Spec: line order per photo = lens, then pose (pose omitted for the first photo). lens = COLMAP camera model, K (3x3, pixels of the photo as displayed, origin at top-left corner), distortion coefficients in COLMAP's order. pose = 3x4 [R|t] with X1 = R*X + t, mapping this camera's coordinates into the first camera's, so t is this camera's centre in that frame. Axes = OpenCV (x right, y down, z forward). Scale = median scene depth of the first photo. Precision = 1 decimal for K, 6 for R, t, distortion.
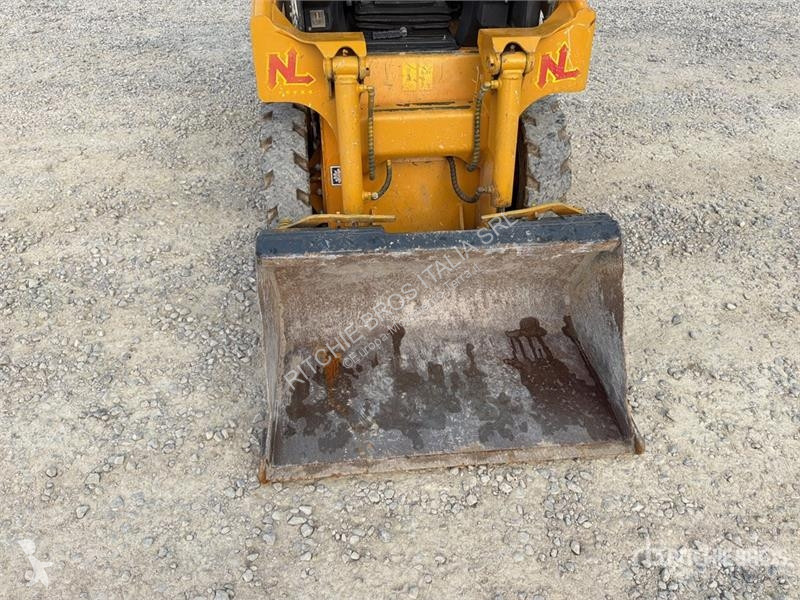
lens RADIAL K [[561.9, 0, 398.6], [0, 561.9, 297.8], [0, 0, 1]] dist [0.026341, -0.036384]
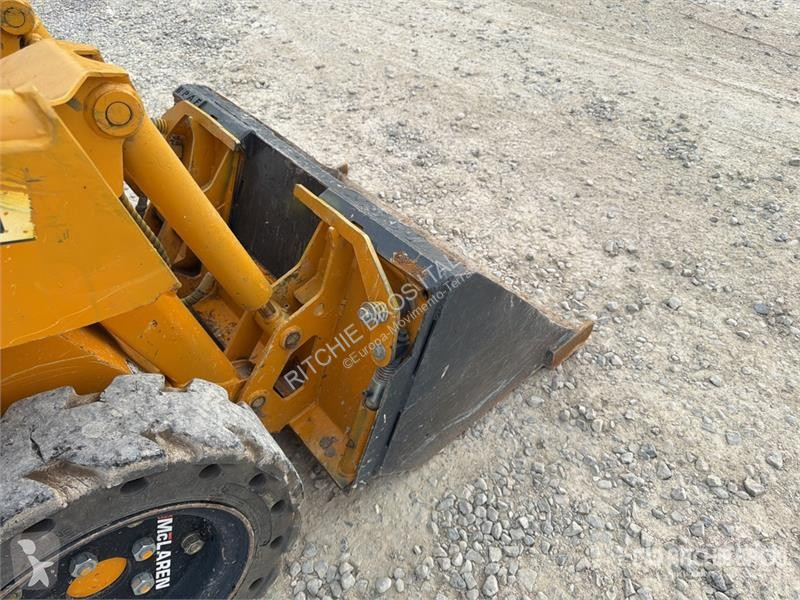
lens RADIAL K [[561.9, 0, 398.6], [0, 561.9, 297.8], [0, 0, 1]] dist [0.026341, -0.036384]
pose [[-0.558682, -0.569056, 0.603365, -0.471326], [0.592362, 0.235405, 0.770513, -0.470666], [-0.580500, 0.787883, 0.205570, 0.742325]]
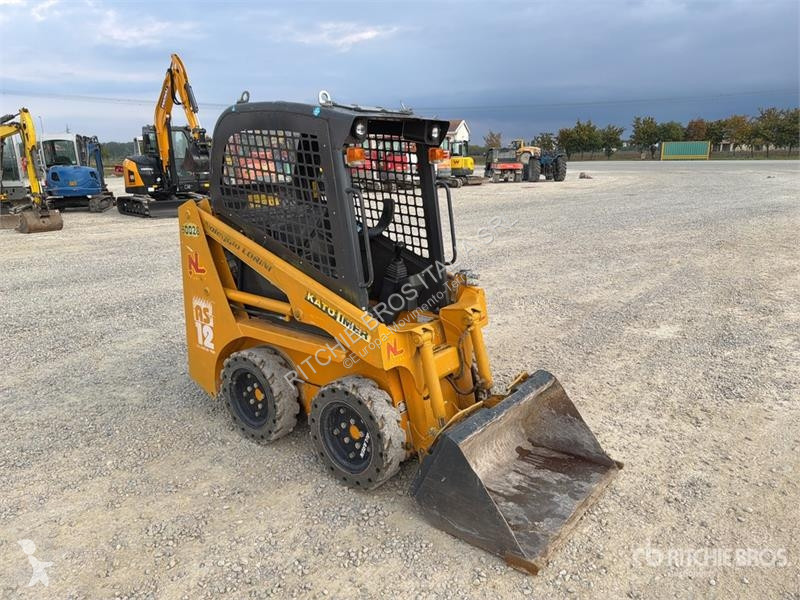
lens RADIAL K [[561.9, 0, 398.6], [0, 561.9, 297.8], [0, 0, 1]] dist [0.026341, -0.036384]
pose [[0.707697, -0.192782, 0.679705, -1.123279], [0.488603, 0.828447, -0.273756, -0.050163], [-0.510325, 0.525842, 0.680484, -0.213069]]
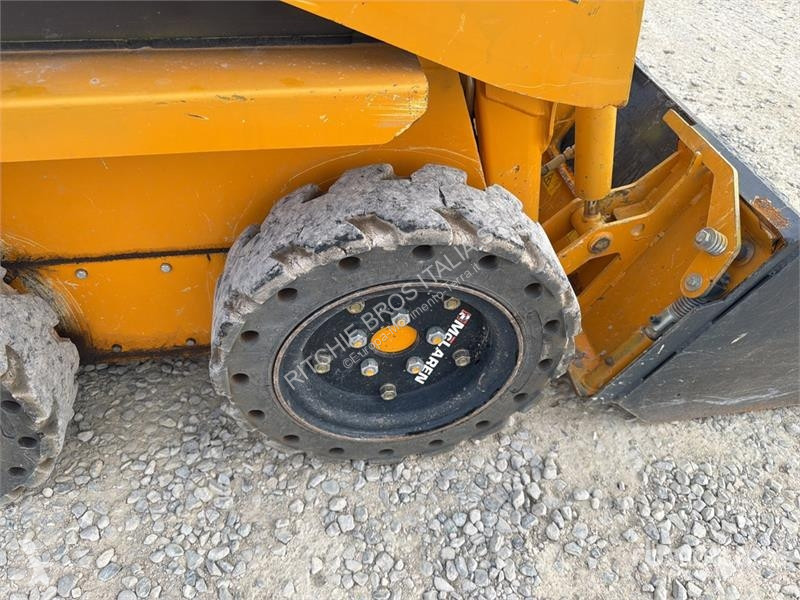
lens RADIAL K [[570.4, 0, 387.4], [0, 570.4, 286.7], [0, 0, 1]] dist [-0.037190, 0.004358]
pose [[-0.024218, -0.706612, 0.707187, -0.541349], [0.658621, 0.520899, 0.543031, -0.537366], [-0.752085, 0.478919, 0.452774, 0.871906]]
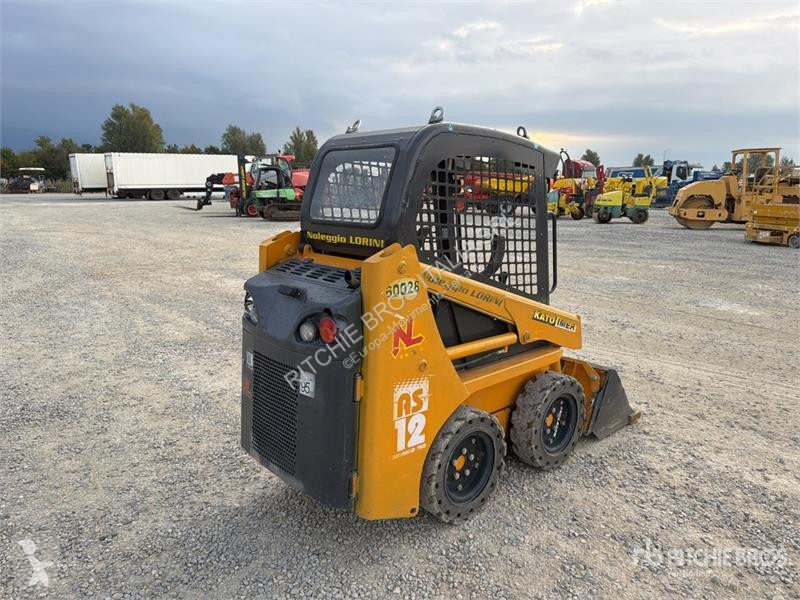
lens RADIAL K [[561.9, 0, 398.6], [0, 561.9, 297.8], [0, 0, 1]] dist [0.026341, -0.036384]
pose [[-0.587538, -0.166612, 0.791859, -1.318447], [0.533783, 0.655674, 0.534010, -1.750256], [-0.608173, 0.736432, -0.296299, 1.682707]]
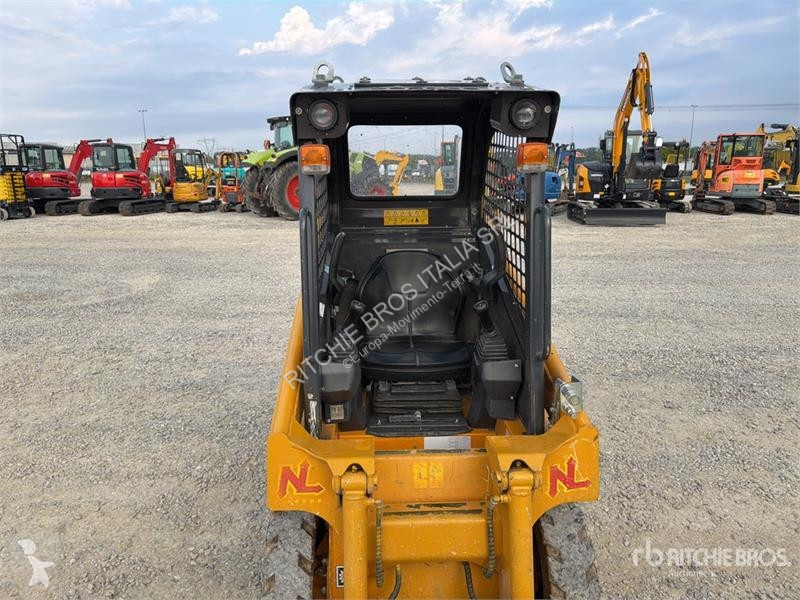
lens RADIAL K [[561.9, 0, 398.6], [0, 561.9, 297.8], [0, 0, 1]] dist [0.026341, -0.036384]
pose [[0.998381, -0.003823, -0.056754, 0.037013], [-0.024131, 0.875051, -0.483428, -0.174401], [0.051511, 0.484015, 0.873542, -0.035961]]
